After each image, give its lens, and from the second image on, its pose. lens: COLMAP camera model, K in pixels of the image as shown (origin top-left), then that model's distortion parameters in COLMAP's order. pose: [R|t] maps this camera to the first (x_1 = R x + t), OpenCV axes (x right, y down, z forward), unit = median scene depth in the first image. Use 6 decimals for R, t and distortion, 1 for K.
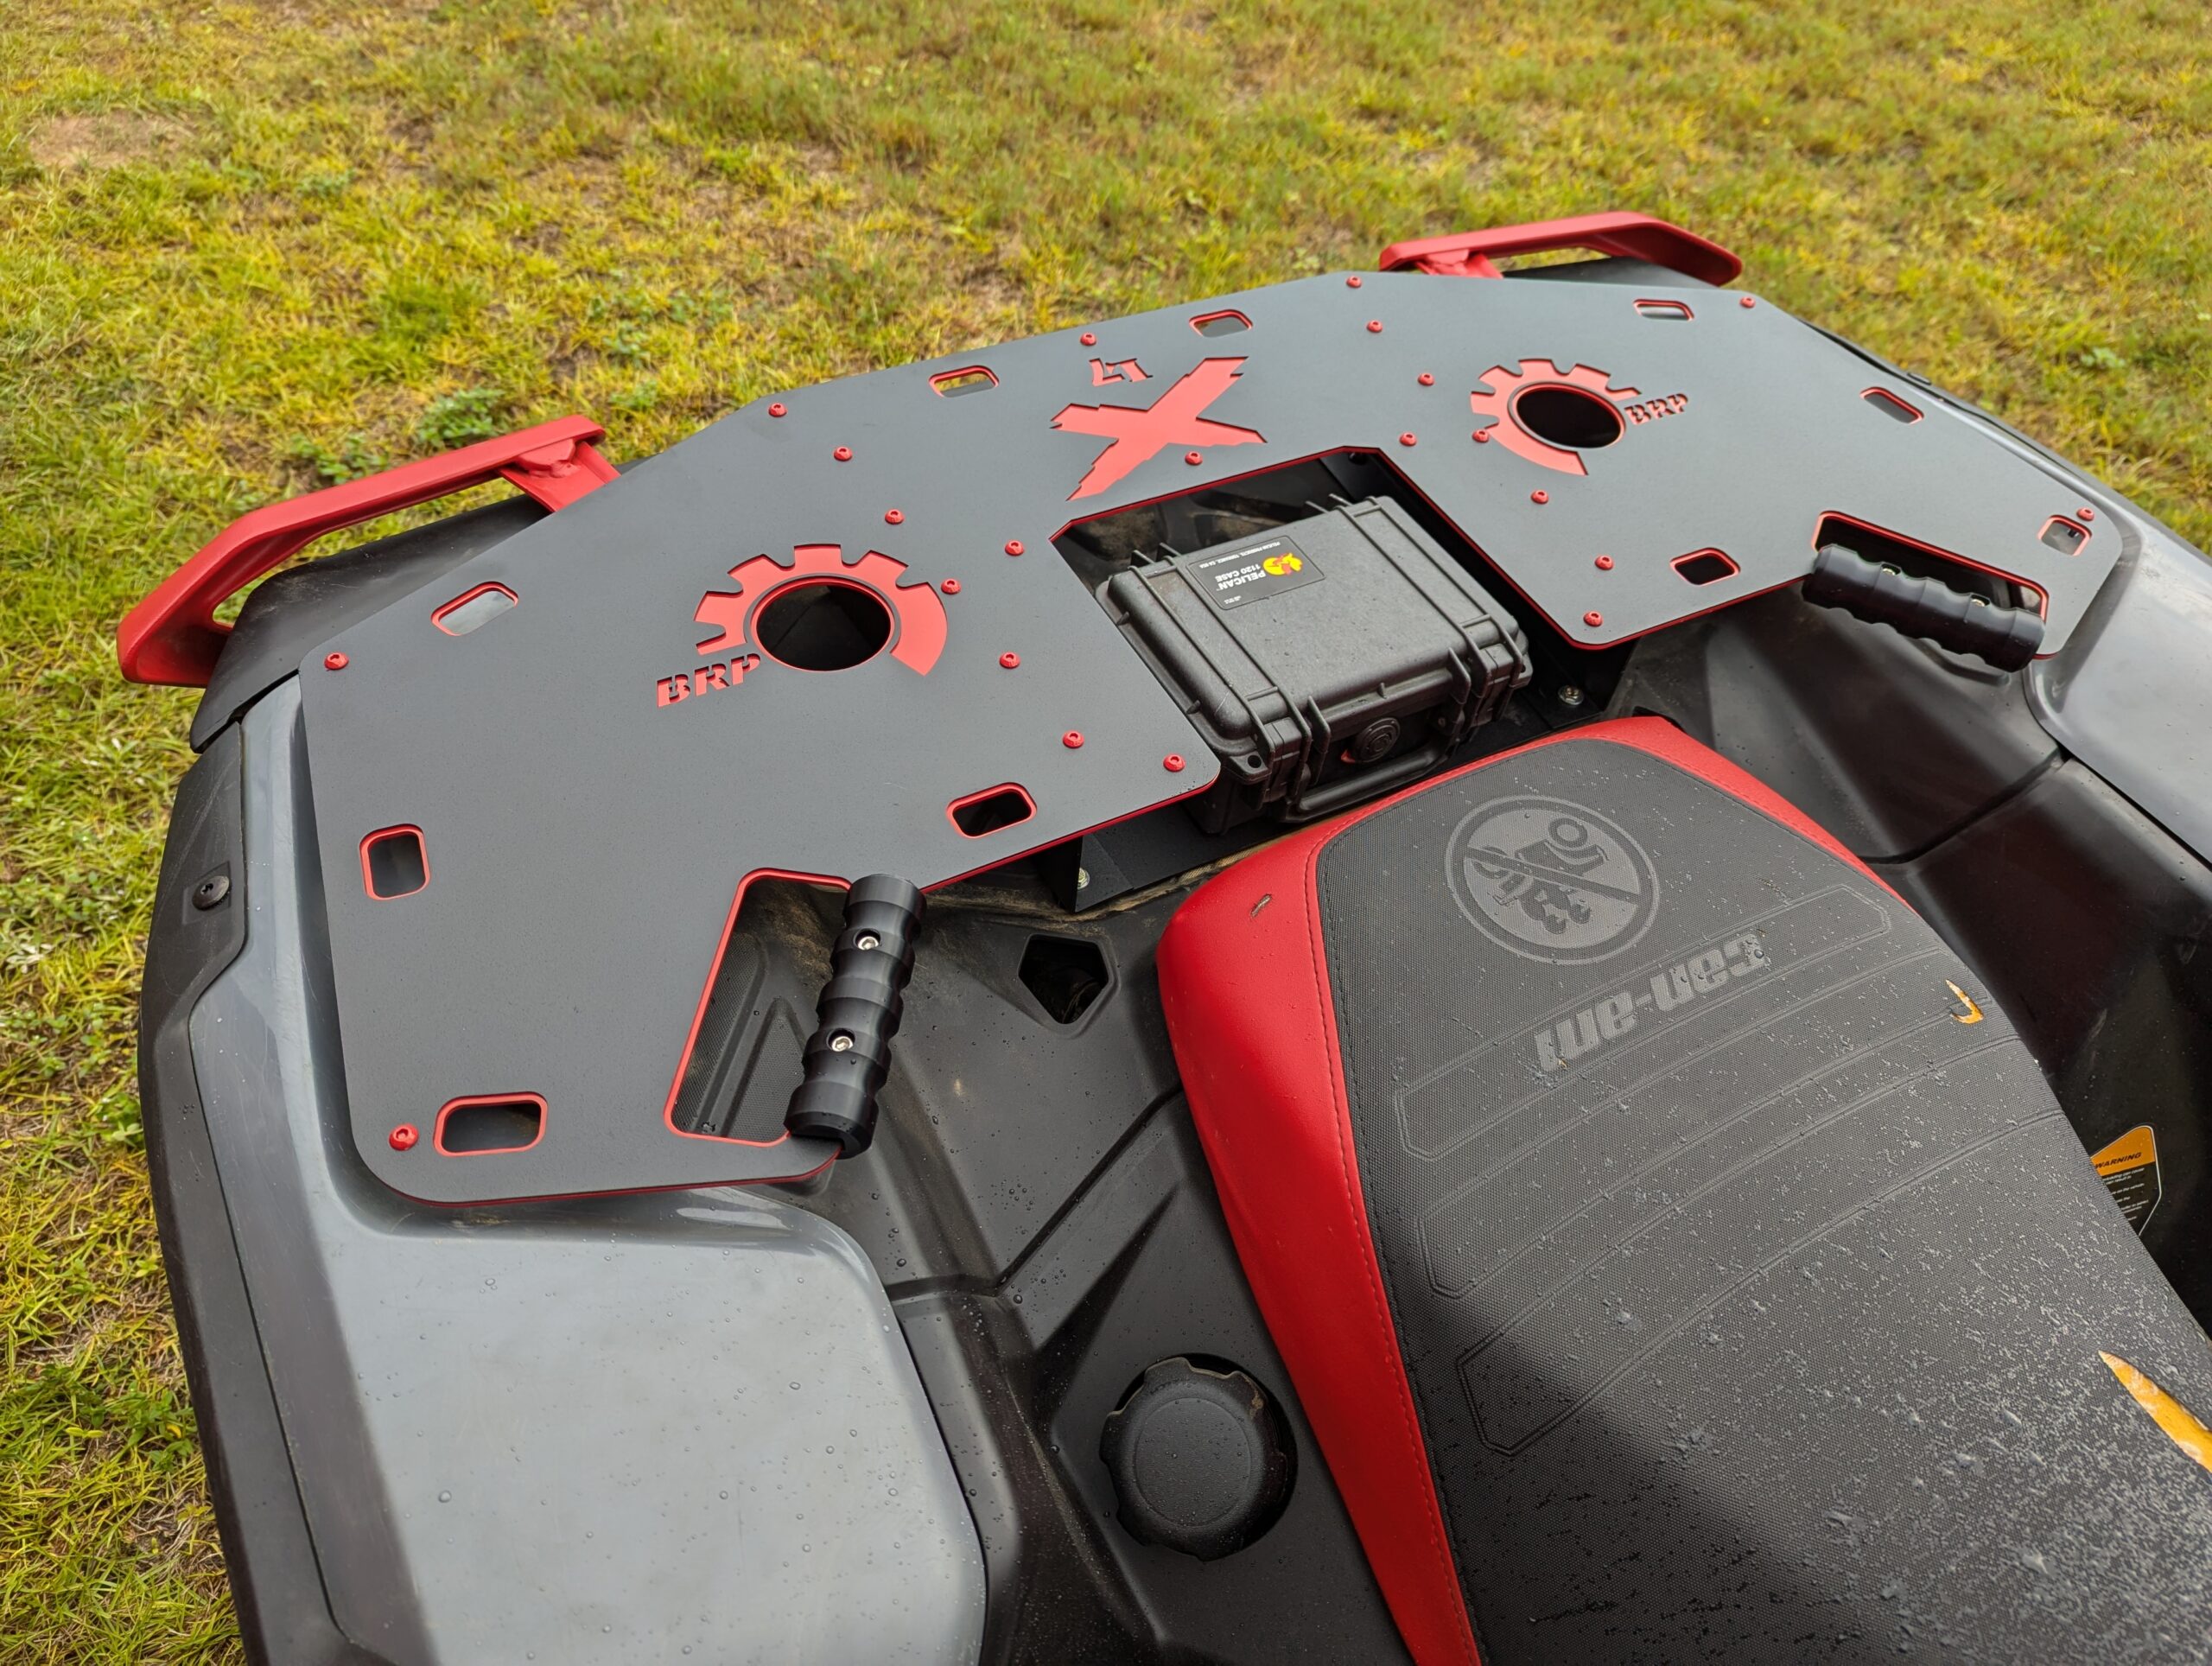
lens RADIAL K [[1568.1, 0, 1106.0], [0, 1568.1, 833.0], [0, 0, 1]] dist [0.080767, -0.077198]
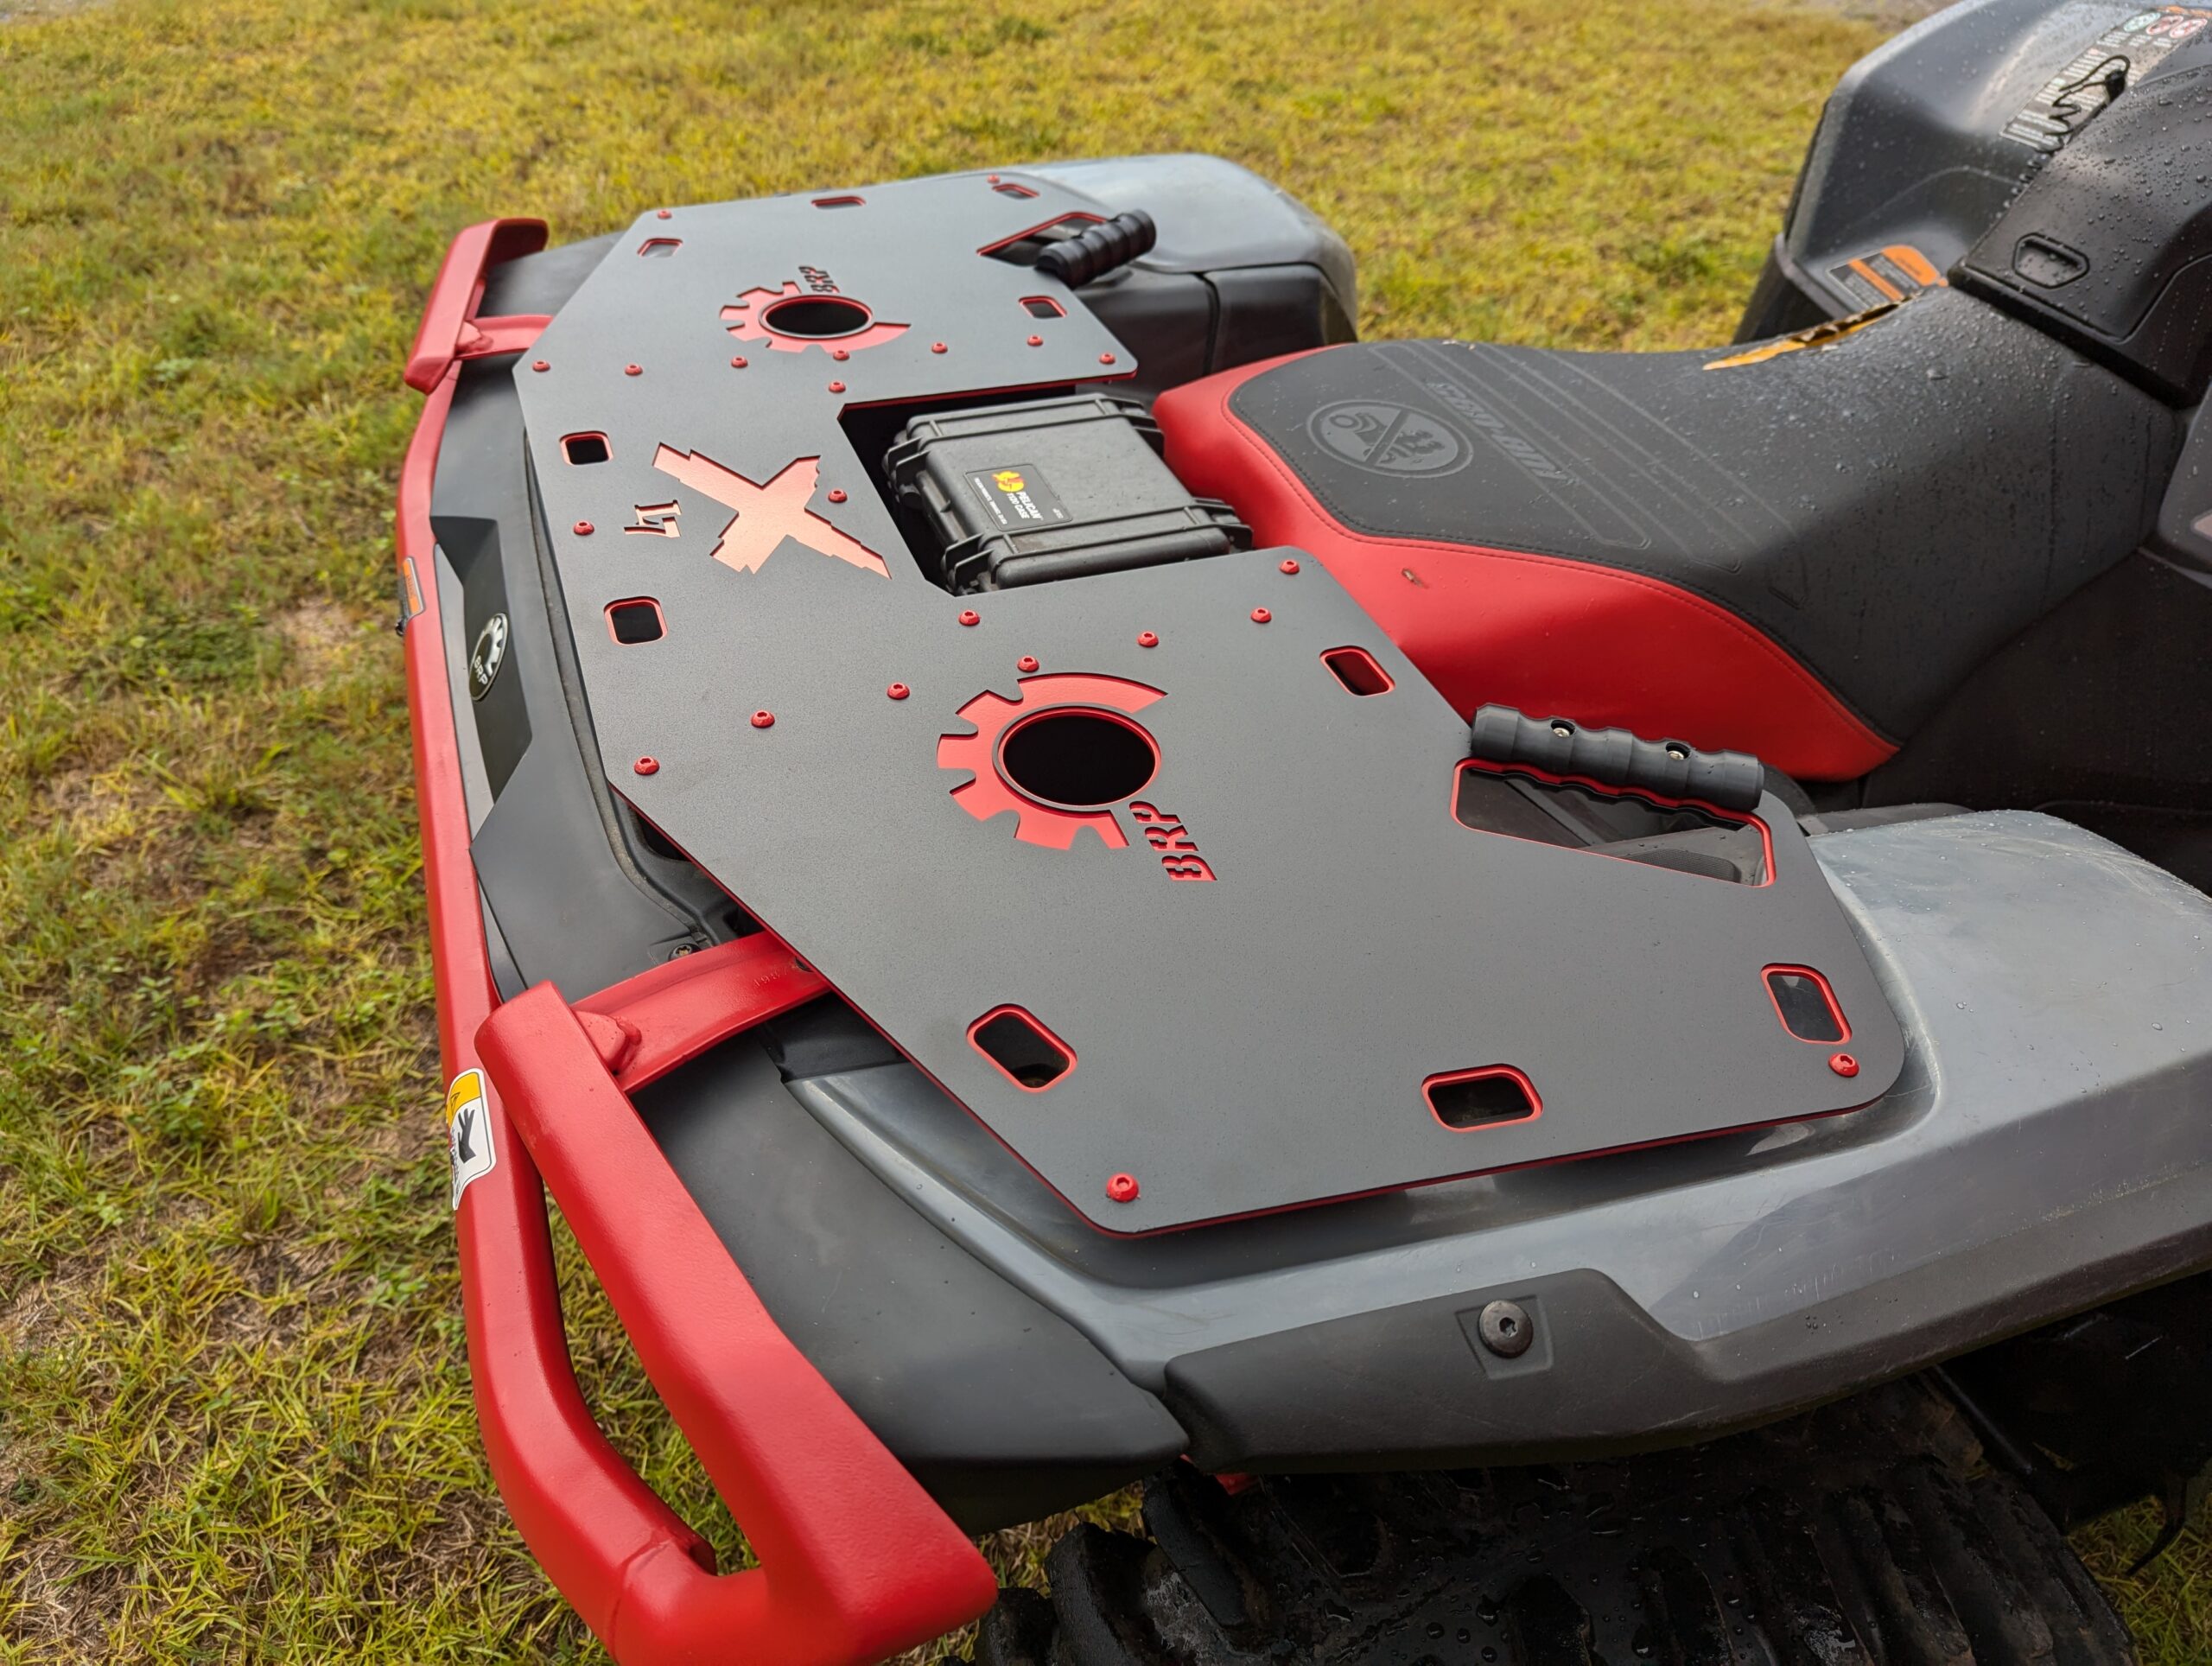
lens RADIAL K [[1568.1, 0, 1106.0], [0, 1568.1, 833.0], [0, 0, 1]] dist [0.080767, -0.077198]
pose [[0.135158, -0.696695, 0.704520, -0.747286], [0.721831, 0.556322, 0.411664, -0.415705], [-0.678744, 0.452905, 0.578087, 0.481062]]
